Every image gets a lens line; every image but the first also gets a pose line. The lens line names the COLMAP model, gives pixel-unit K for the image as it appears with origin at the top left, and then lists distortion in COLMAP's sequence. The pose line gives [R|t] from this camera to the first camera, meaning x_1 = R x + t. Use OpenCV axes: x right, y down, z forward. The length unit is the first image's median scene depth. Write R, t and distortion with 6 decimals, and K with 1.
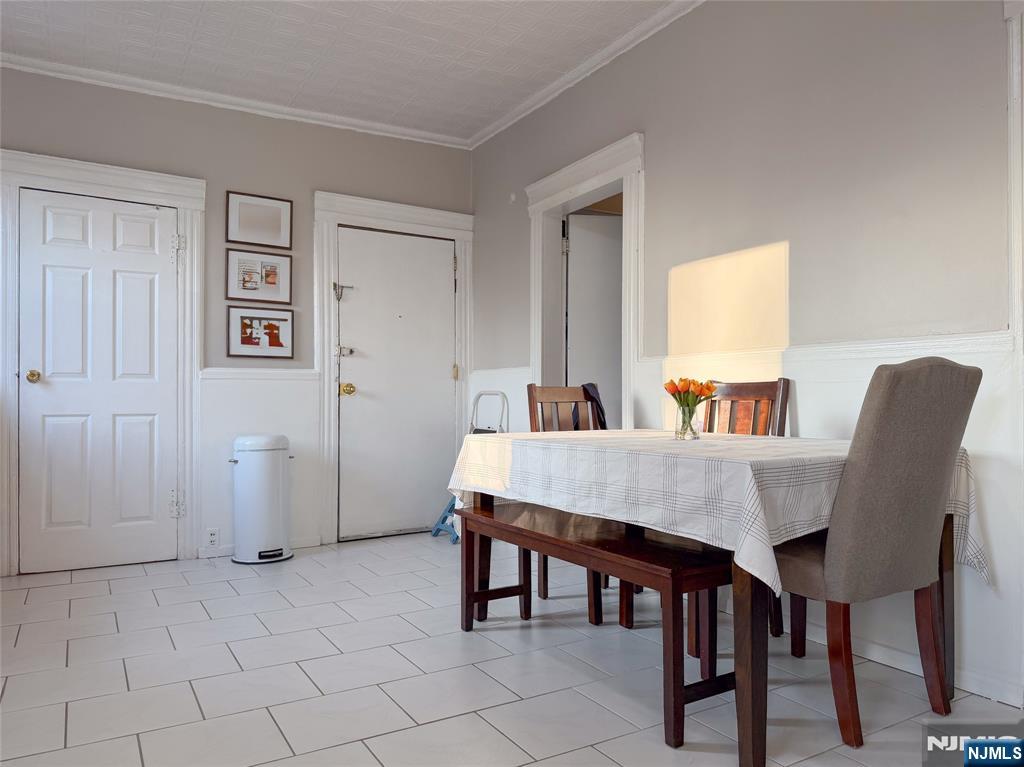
lens RADIAL K [[743.9, 0, 512.0], [0, 743.9, 383.5], [0, 0, 1]] dist [0.127795, -0.197897]
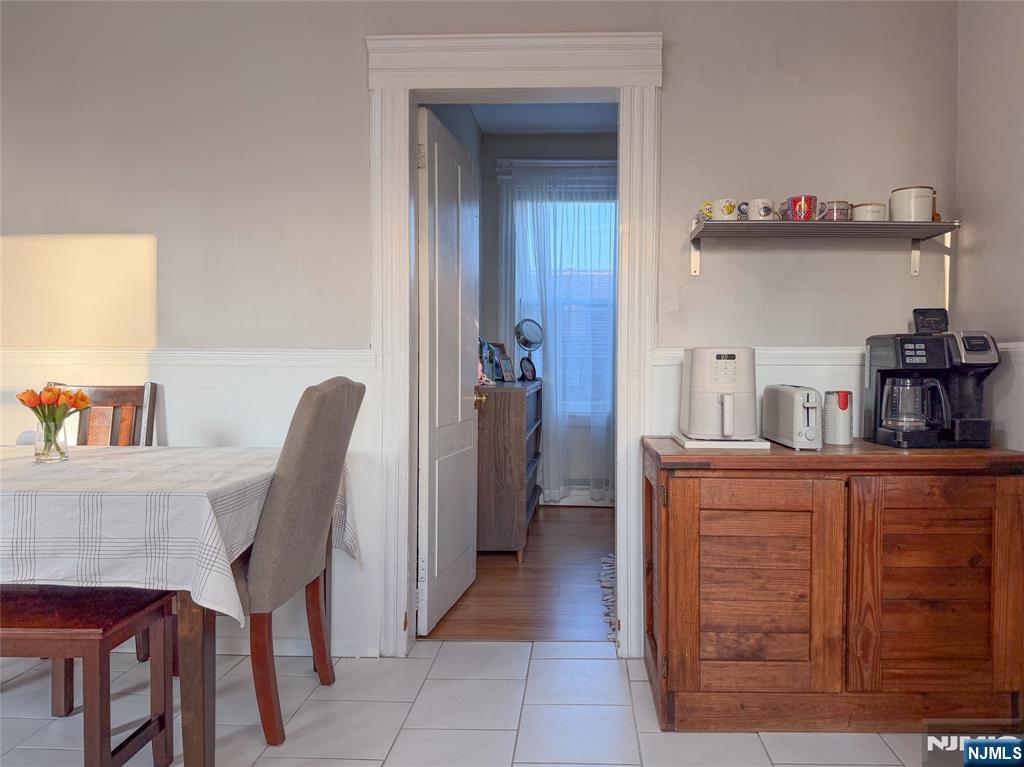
lens RADIAL K [[745.5, 0, 559.8], [0, 745.5, 381.7], [0, 0, 1]] dist [-0.005970, -0.007306]
pose [[0.531832, -0.008479, 0.846807, -0.163579], [-0.024885, 0.999362, 0.025635, -0.048702], [-0.846484, -0.034706, 0.531281, 0.096415]]
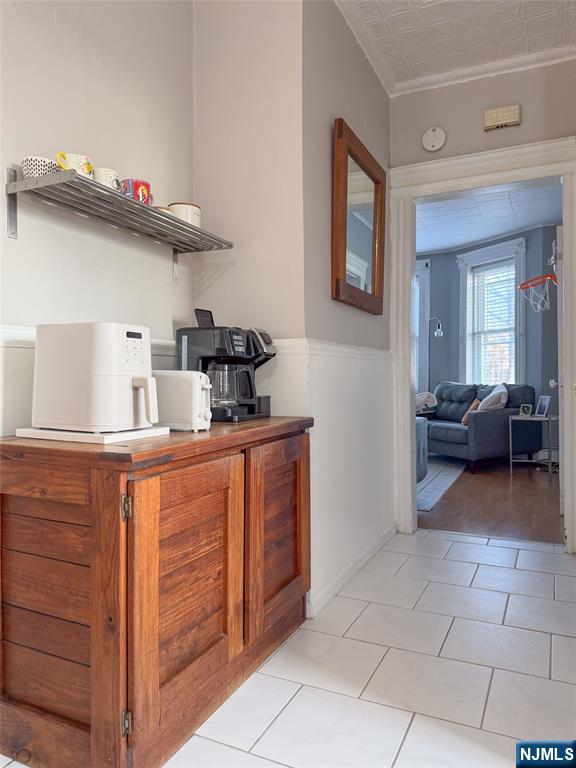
lens RADIAL K [[534.7, 0, 288.0], [0, 534.7, 384.0], [0, 0, 1]] dist [0.003383, -0.001267]
pose [[-0.548536, -0.002979, 0.836122, 0.116298], [-0.014557, 0.999876, -0.005987, -0.010201], [-0.836000, -0.015456, -0.548512, 0.549209]]
